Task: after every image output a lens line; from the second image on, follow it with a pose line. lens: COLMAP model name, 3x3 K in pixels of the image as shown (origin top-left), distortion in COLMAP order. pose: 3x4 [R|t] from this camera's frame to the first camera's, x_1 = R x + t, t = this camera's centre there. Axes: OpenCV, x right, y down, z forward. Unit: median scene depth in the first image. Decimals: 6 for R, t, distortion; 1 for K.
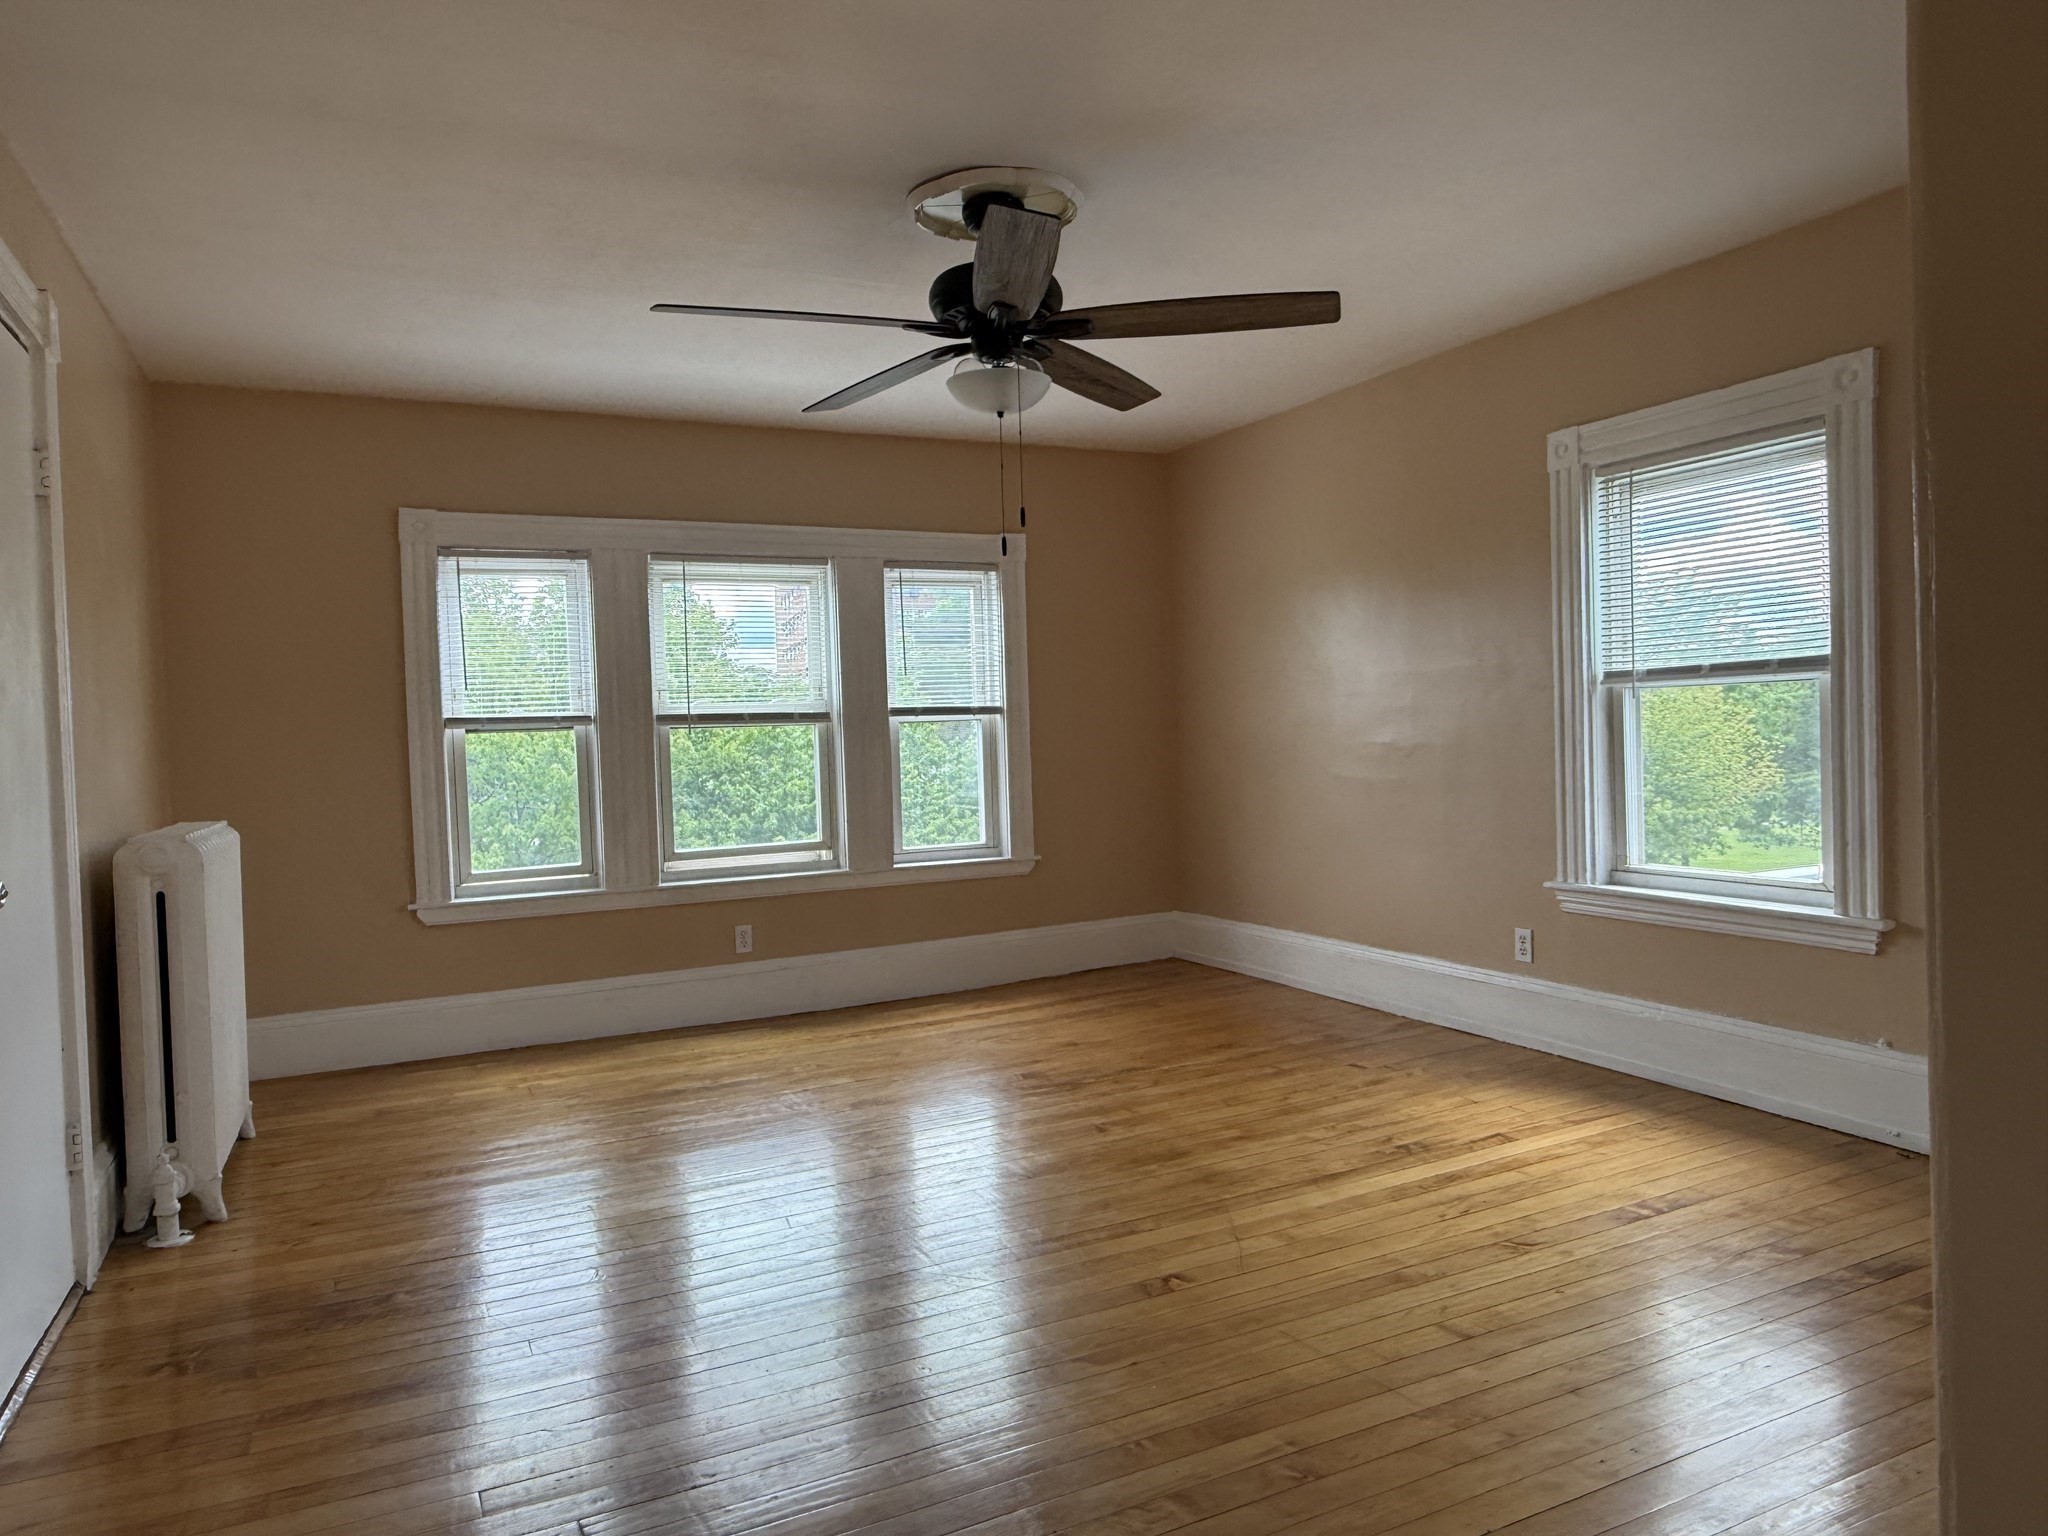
lens RADIAL K [[1314.9, 0, 1020.6], [0, 1314.9, 770.3], [0, 0, 1]] dist [-0.001188, -0.001001]
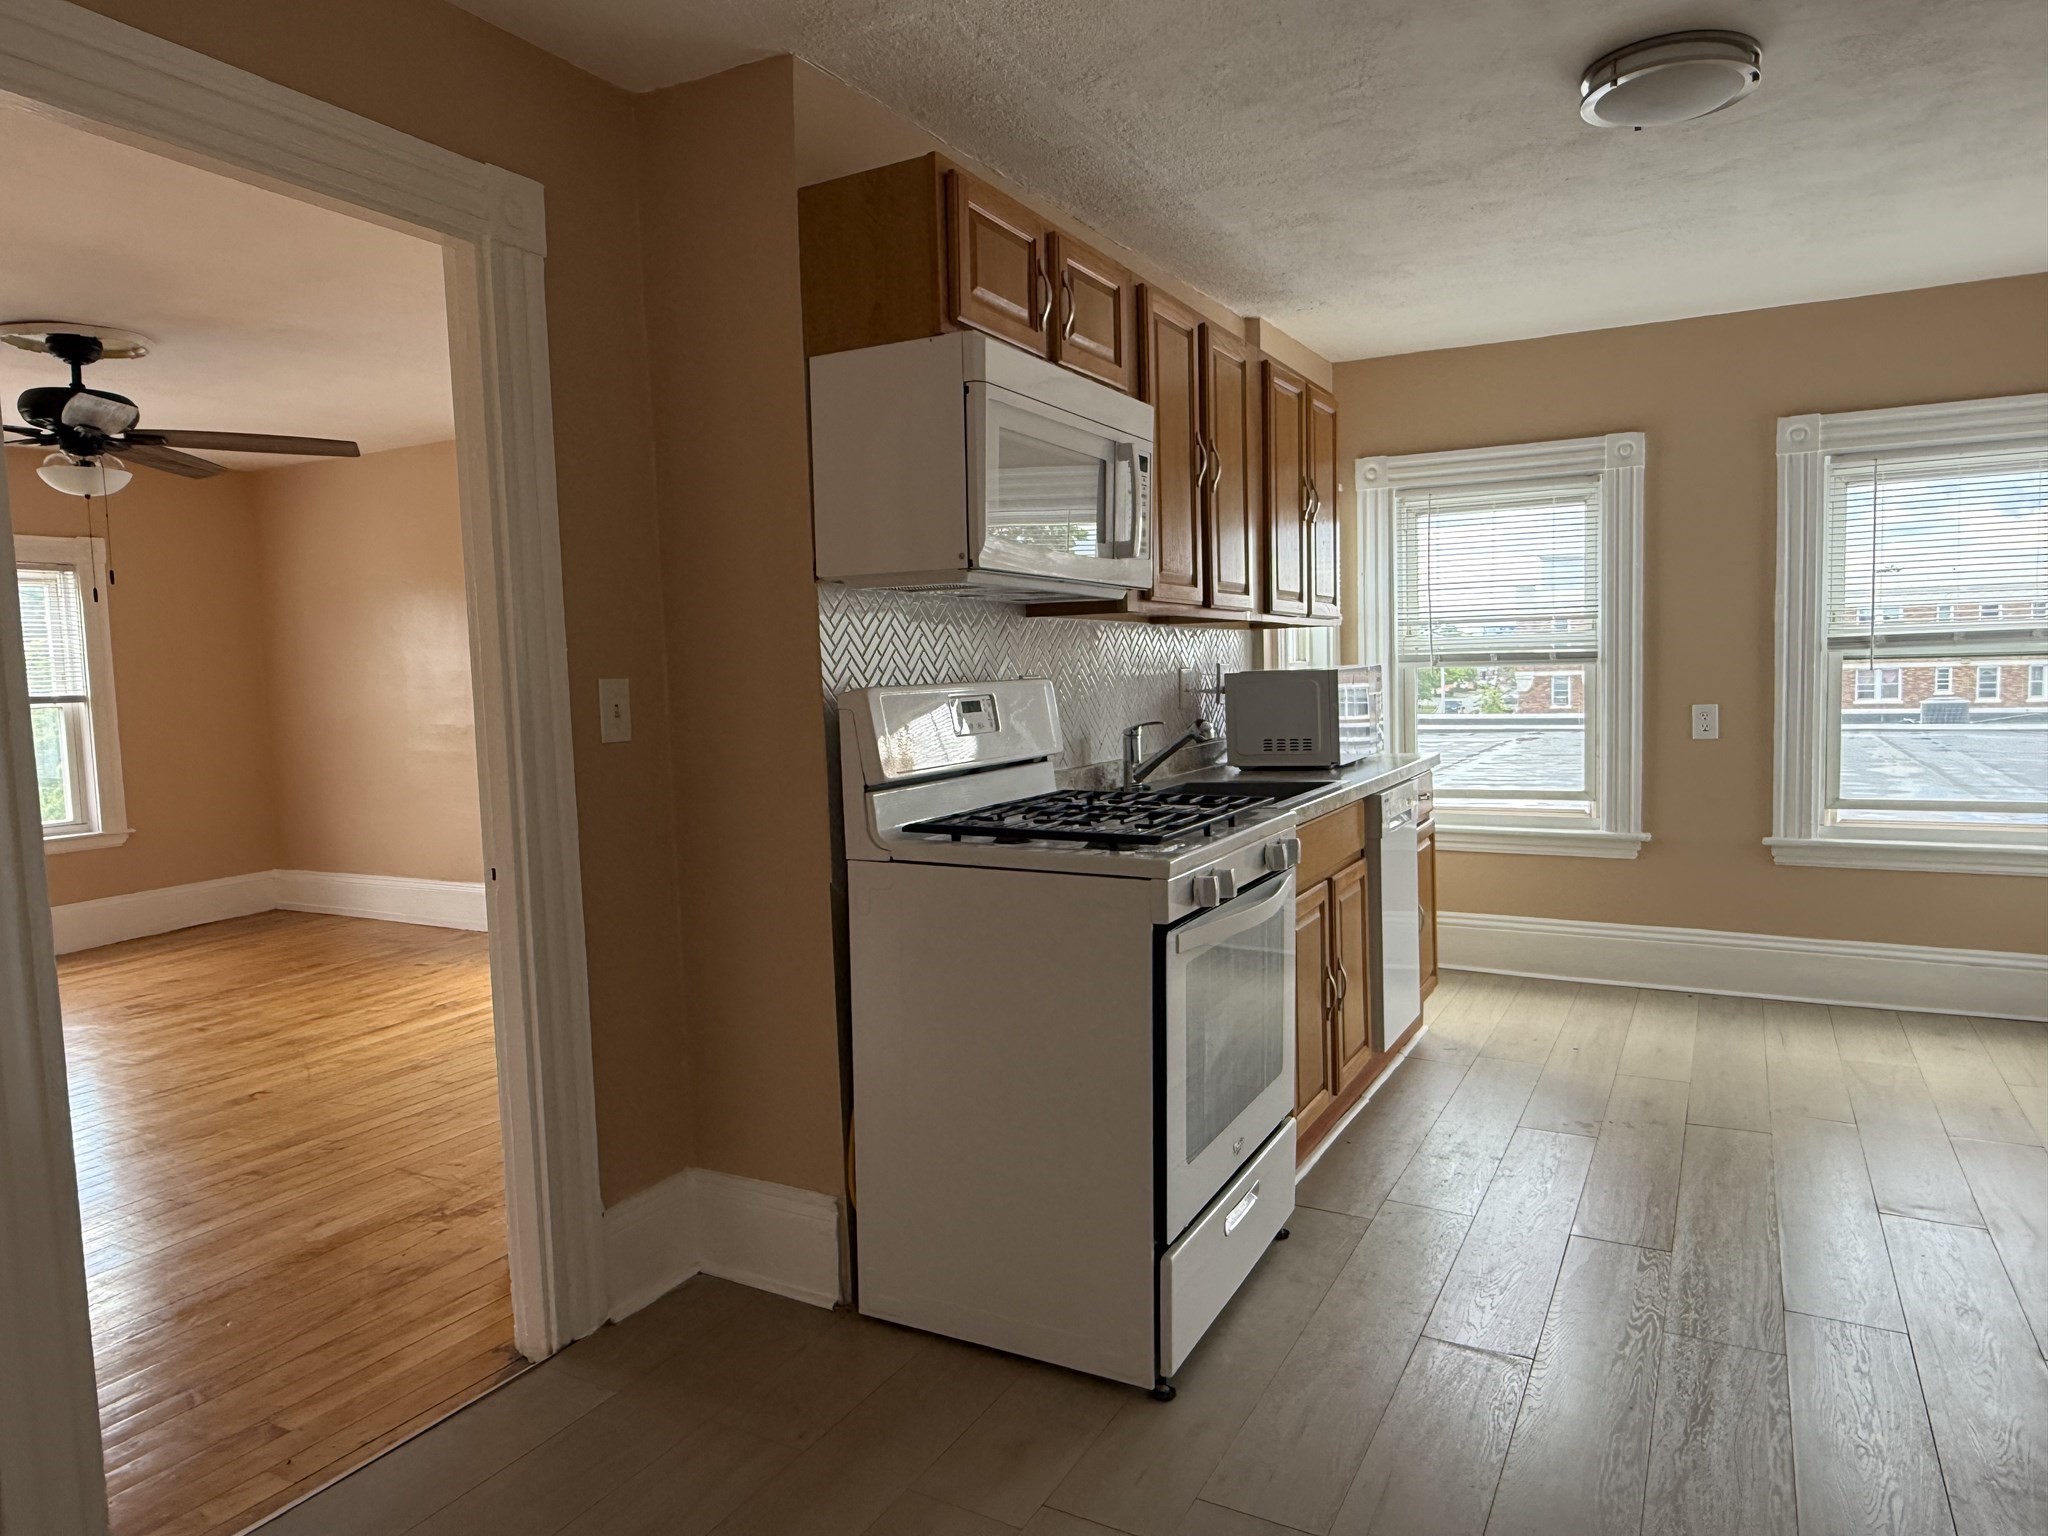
lens RADIAL K [[1314.9, 0, 1020.6], [0, 1314.9, 770.3], [0, 0, 1]] dist [-0.001188, -0.001001]
pose [[0.816107, -0.038413, 0.576623, -0.013766], [0.019399, 0.999047, 0.039097, -0.016037], [-0.577575, -0.020722, 0.816074, -0.400668]]
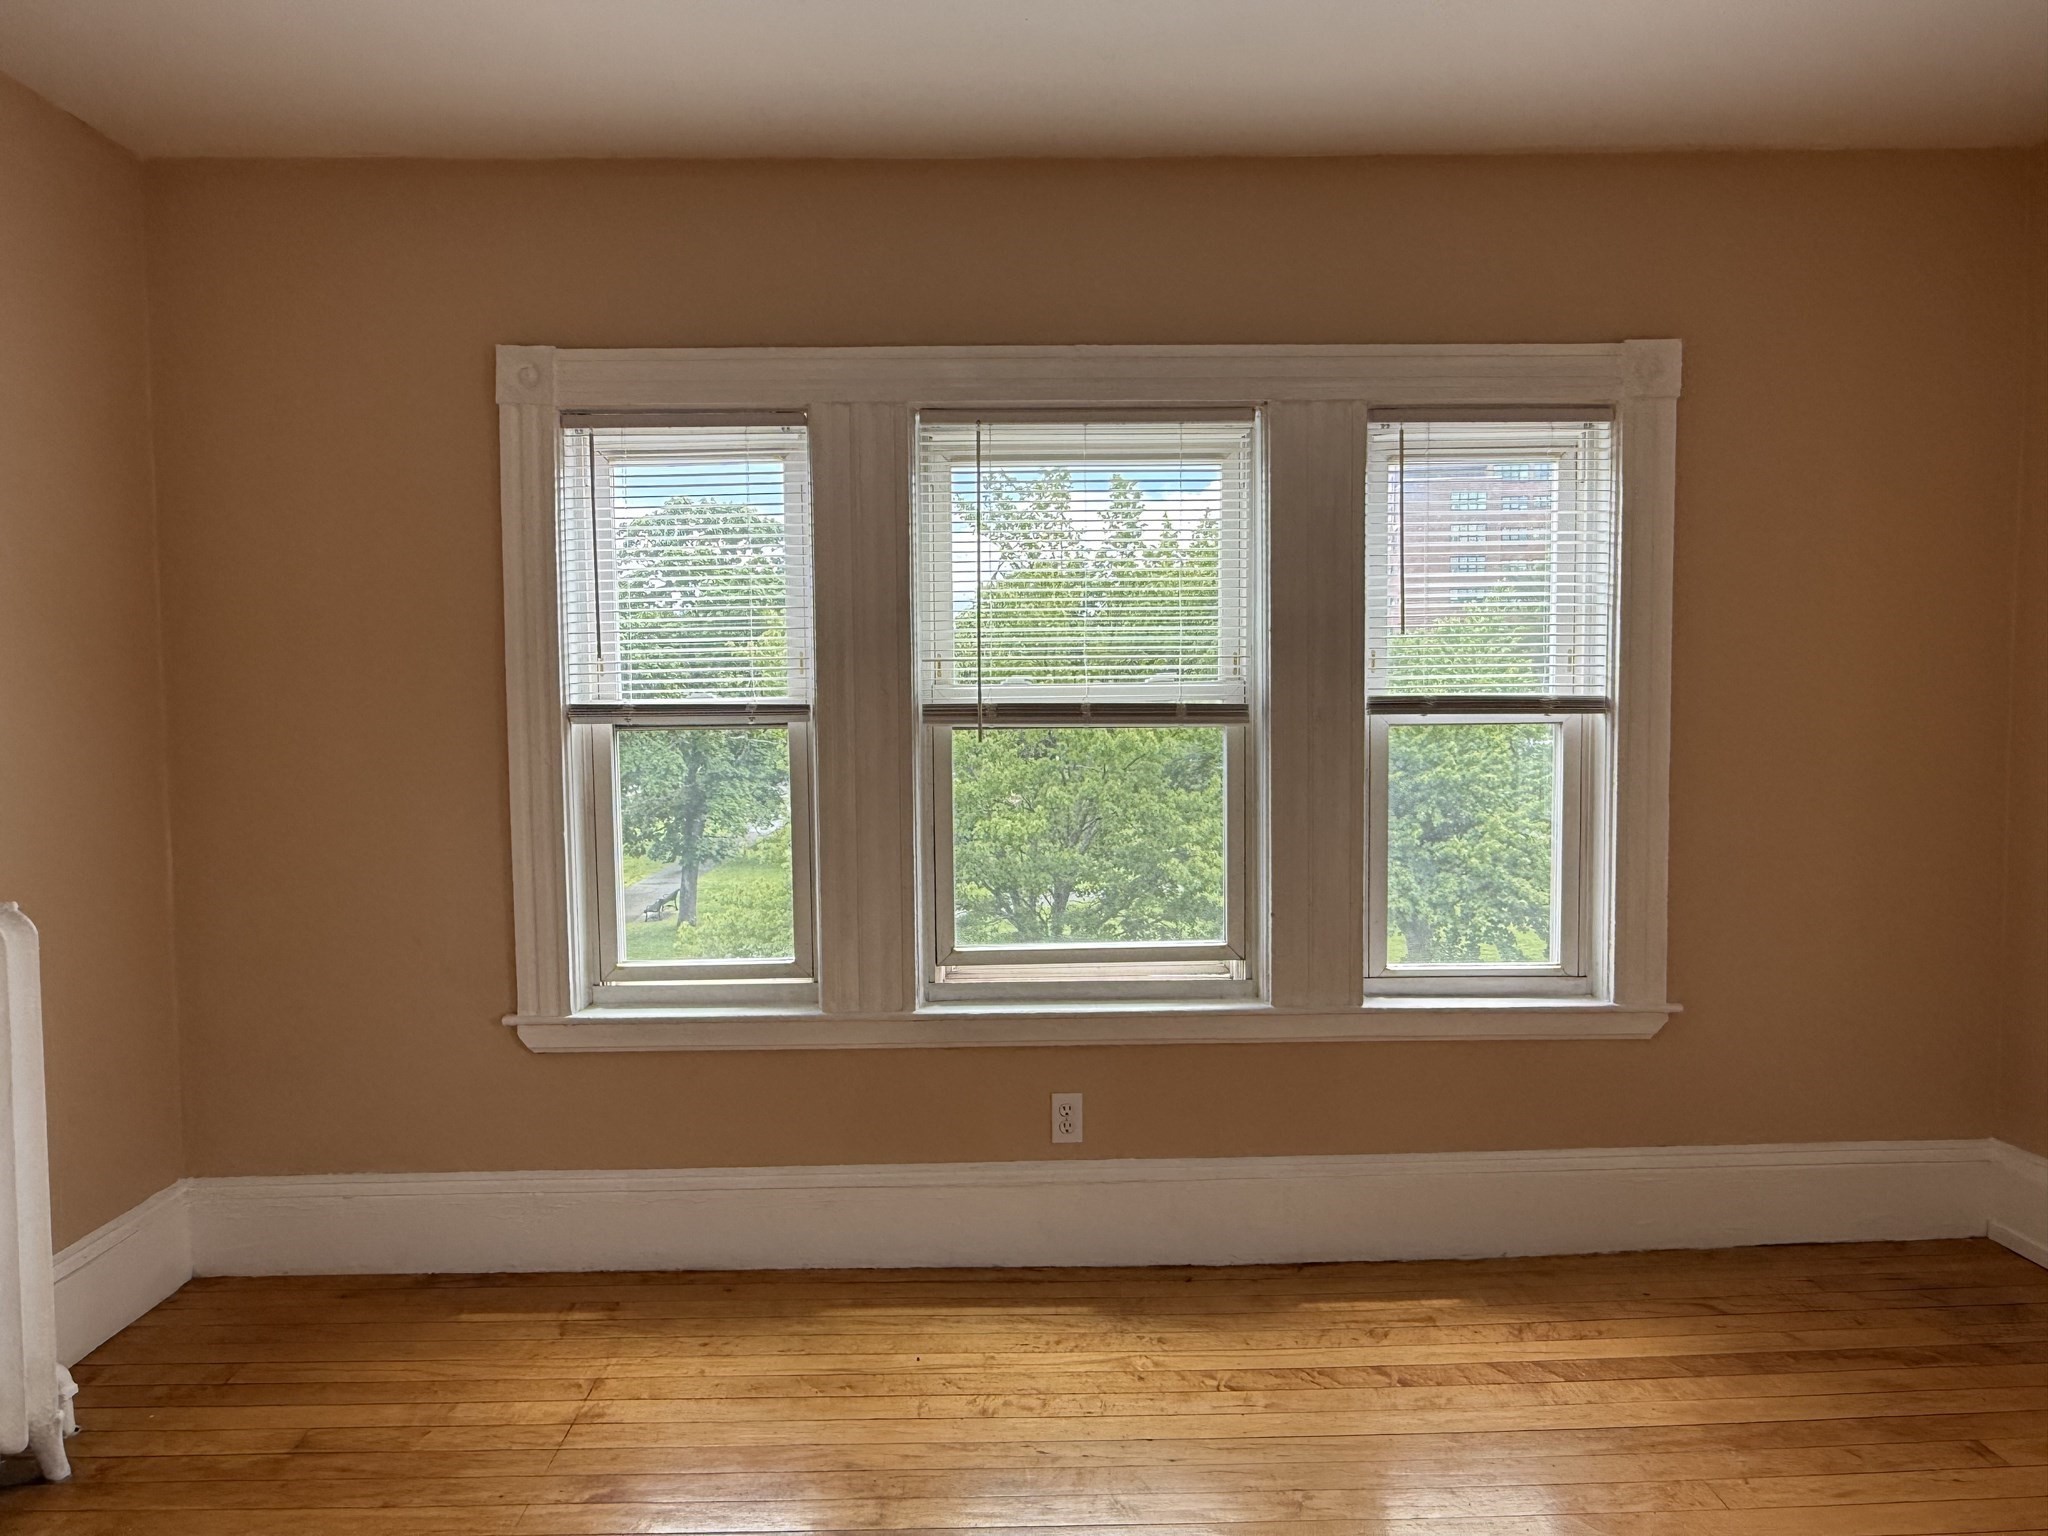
lens RADIAL K [[1314.9, 0, 1020.6], [0, 1314.9, 770.3], [0, 0, 1]] dist [-0.001188, -0.001001]
pose [[0.903391, 0.046604, -0.426277, -0.002660], [-0.032204, 0.998643, 0.040930, -0.039685], [0.427606, -0.023248, 0.903666, 0.531956]]
